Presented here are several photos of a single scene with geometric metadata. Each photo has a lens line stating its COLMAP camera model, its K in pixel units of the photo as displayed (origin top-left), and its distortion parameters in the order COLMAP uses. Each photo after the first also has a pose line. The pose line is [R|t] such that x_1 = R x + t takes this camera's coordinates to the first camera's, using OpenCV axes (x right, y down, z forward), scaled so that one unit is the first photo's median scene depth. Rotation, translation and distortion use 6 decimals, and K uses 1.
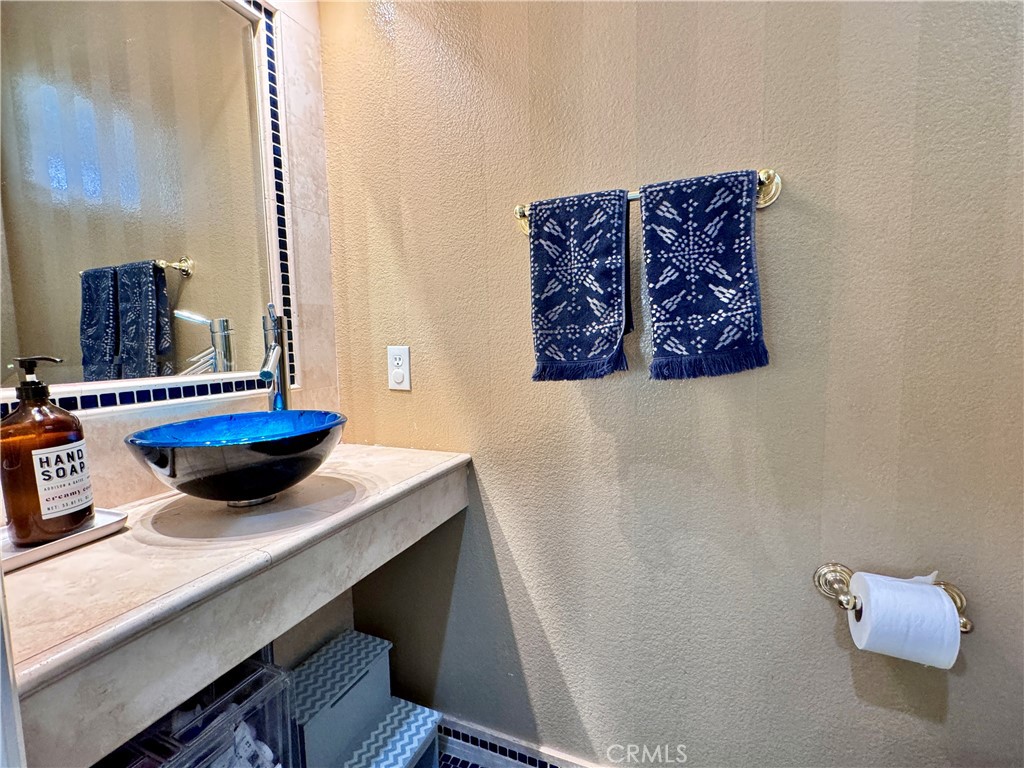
lens RADIAL K [[465.9, 0, 507.5], [0, 465.9, 384.0], [0, 0, 1]] dist [-0.002960, 0.000567]
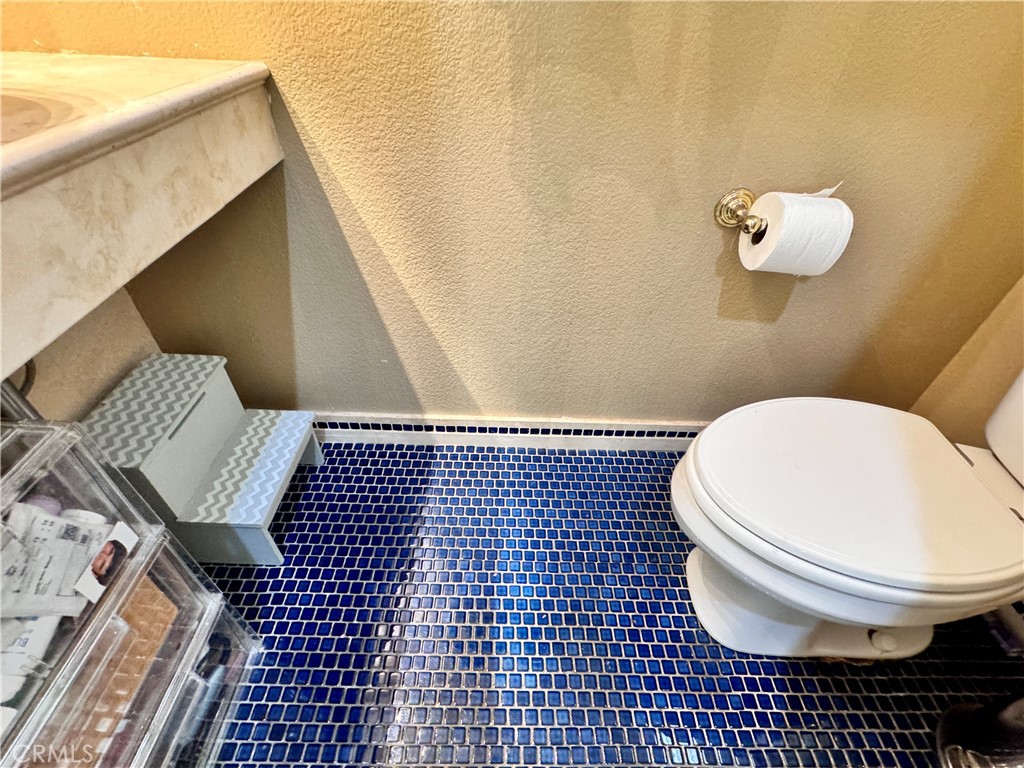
lens RADIAL K [[465.9, 0, 509.3], [0, 465.9, 387.3], [0, 0, 1]] dist [-0.002960, 0.000567]
pose [[0.921780, -0.214341, 0.323077, -0.091382], [-0.021155, 0.804245, 0.593921, 0.155808], [-0.387135, -0.554299, 0.736803, 0.267359]]
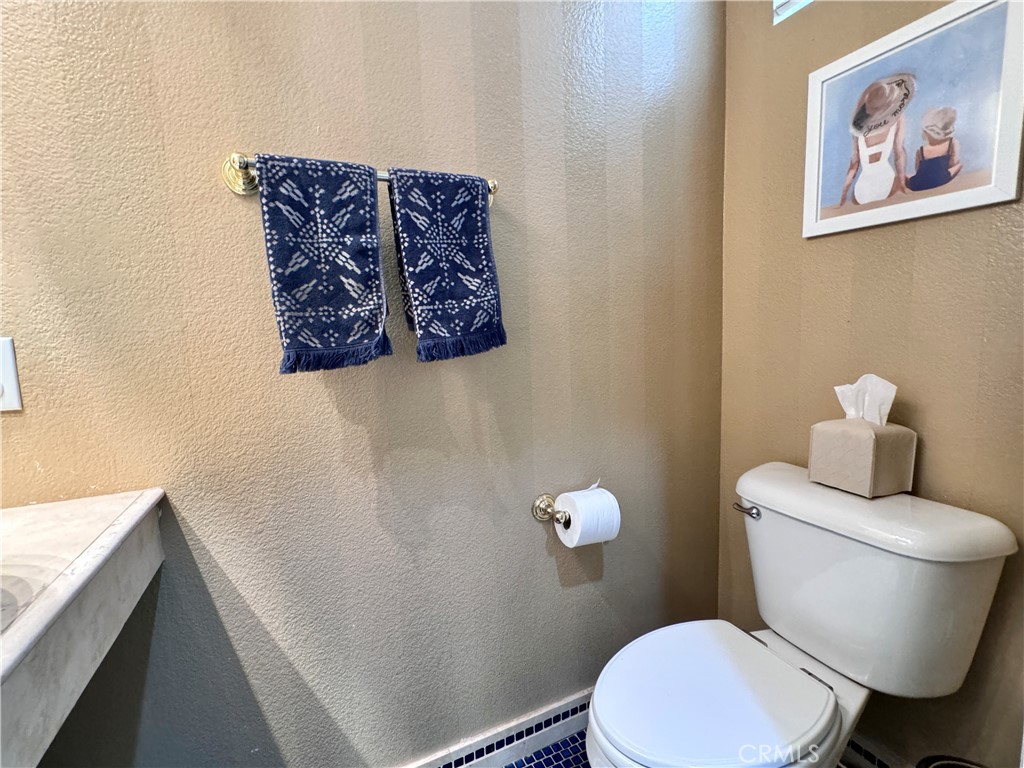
lens RADIAL K [[465.9, 0, 508.1], [0, 465.9, 384.8], [0, 0, 1]] dist [-0.002960, 0.000567]
pose [[0.674880, -0.086108, 0.732886, -0.287434], [0.088783, 0.995429, 0.035198, 0.020019], [-0.732567, 0.041313, 0.679440, 0.152909]]
